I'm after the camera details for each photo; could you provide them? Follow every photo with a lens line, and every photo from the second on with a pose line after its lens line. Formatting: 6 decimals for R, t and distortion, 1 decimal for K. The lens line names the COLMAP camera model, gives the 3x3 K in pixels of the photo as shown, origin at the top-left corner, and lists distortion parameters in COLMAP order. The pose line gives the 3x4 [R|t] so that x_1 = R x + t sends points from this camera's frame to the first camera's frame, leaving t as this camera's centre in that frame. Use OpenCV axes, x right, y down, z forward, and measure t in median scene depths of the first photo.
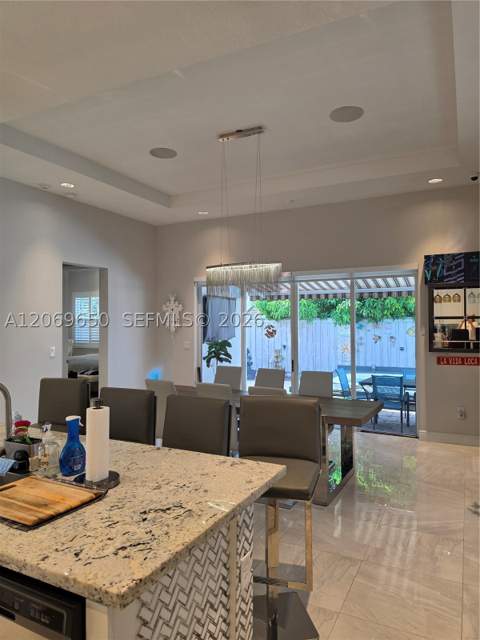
lens RADIAL K [[439.3, 0, 239.1], [0, 439.3, 317.9], [0, 0, 1]] dist [0.100780, -0.153531]
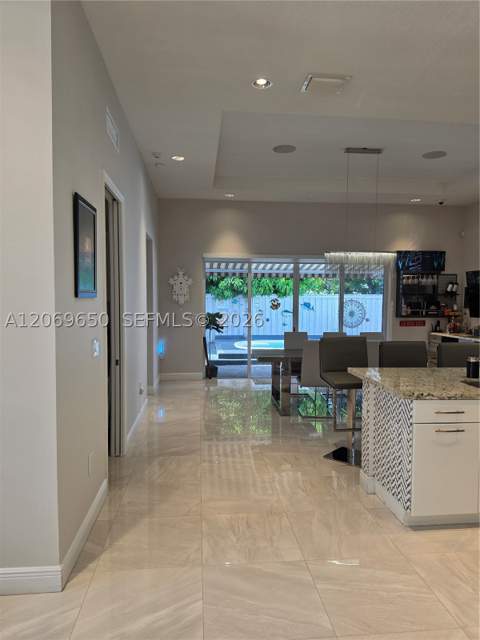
lens RADIAL K [[441.3, 0, 246.2], [0, 441.3, 324.5], [0, 0, 1]] dist [0.130673, -0.196373]
pose [[0.837292, -0.022626, 0.546287, -0.808882], [-0.015448, 0.997765, 0.065003, 0.011271], [-0.546537, -0.062866, 0.835072, 0.045693]]
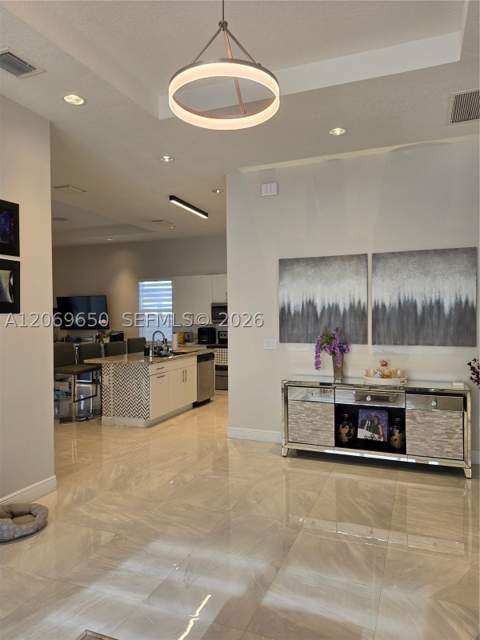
lens RADIAL K [[439.3, 0, 239.1], [0, 439.3, 317.9], [0, 0, 1]] dist [0.100780, -0.153531]
pose [[-0.086927, -0.003607, 0.996208, -1.458837], [0.002346, 0.999990, 0.003826, 0.009765], [-0.996212, 0.002670, -0.086918, 0.237810]]
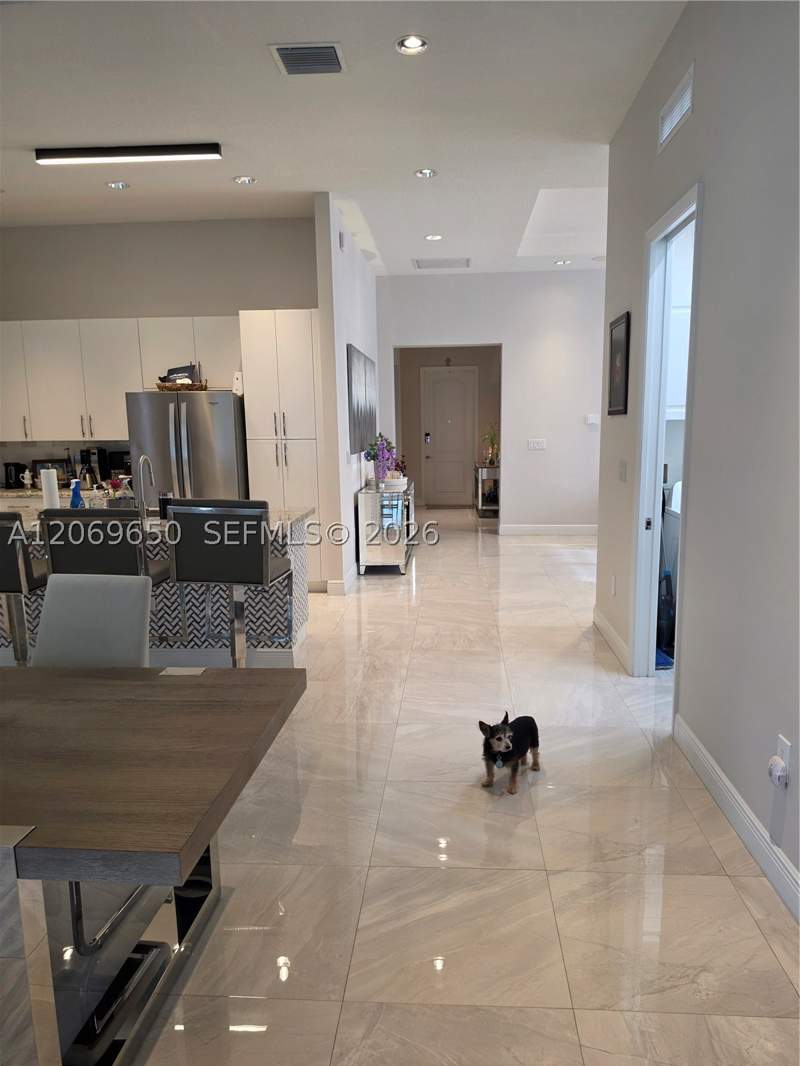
lens RADIAL K [[735.0, 0, 410.3], [0, 735.0, 540.5], [0, 0, 1]] dist [0.130673, -0.196373]
pose [[-0.919100, 0.078394, -0.386147, -0.136831], [0.020091, 0.988057, 0.152772, 0.022583], [0.393512, 0.132655, -0.909698, 1.250144]]
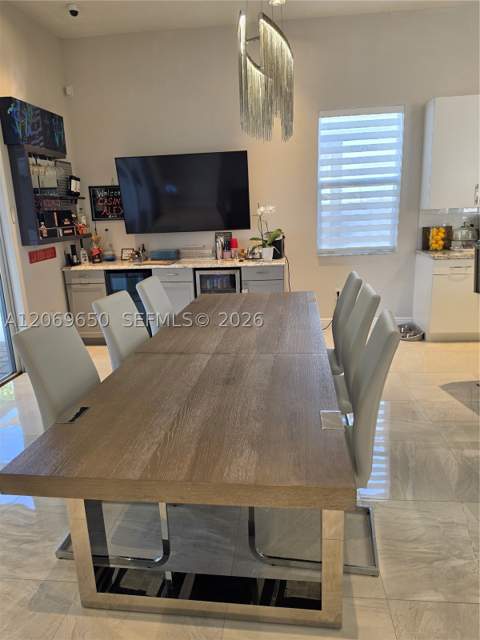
lens RADIAL K [[441.3, 0, 246.2], [0, 441.3, 324.5], [0, 0, 1]] dist [0.130673, -0.196373]
pose [[-0.355310, -0.221069, 0.908231, -0.390648], [0.029449, 0.968501, 0.247260, 0.030626], [-0.934284, 0.114600, -0.337608, 0.956221]]
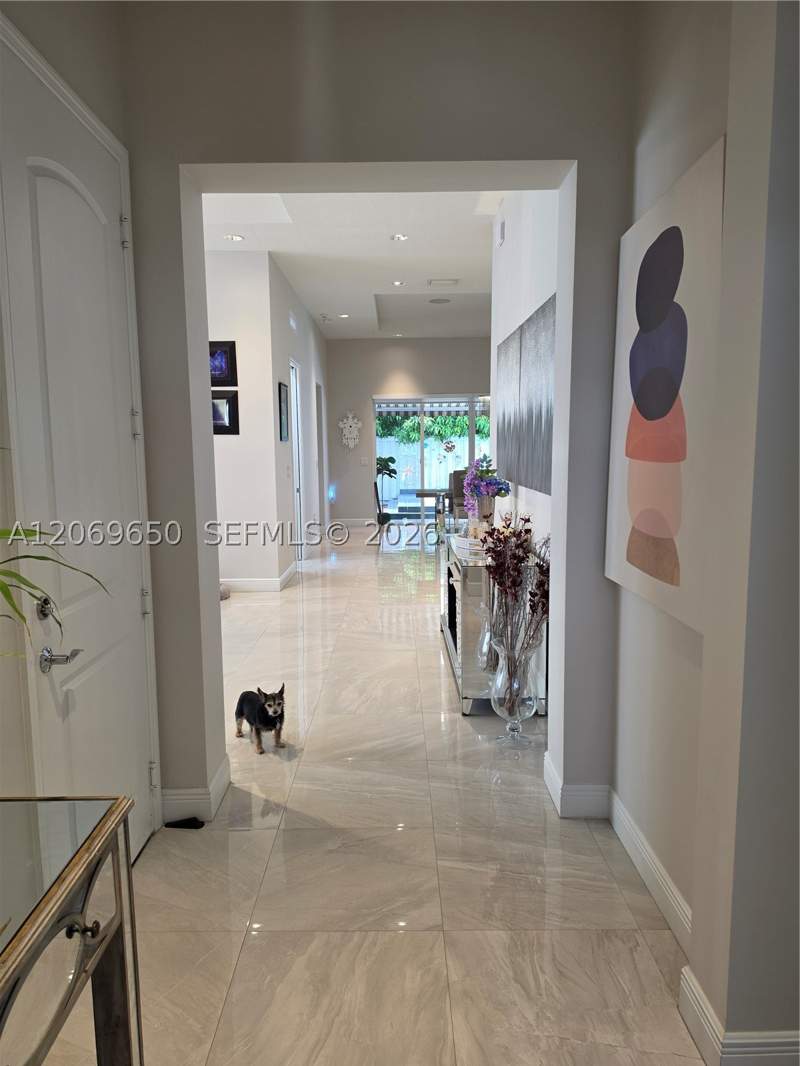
lens RADIAL K [[731.8, 0, 398.5], [0, 731.8, 529.5], [0, 0, 1]] dist [0.100780, -0.153531]
pose [[0.889551, -0.060375, 0.452829, -1.130111], [0.004625, 0.992368, 0.123226, 0.012232], [-0.456813, -0.107522, 0.883041, -0.775322]]
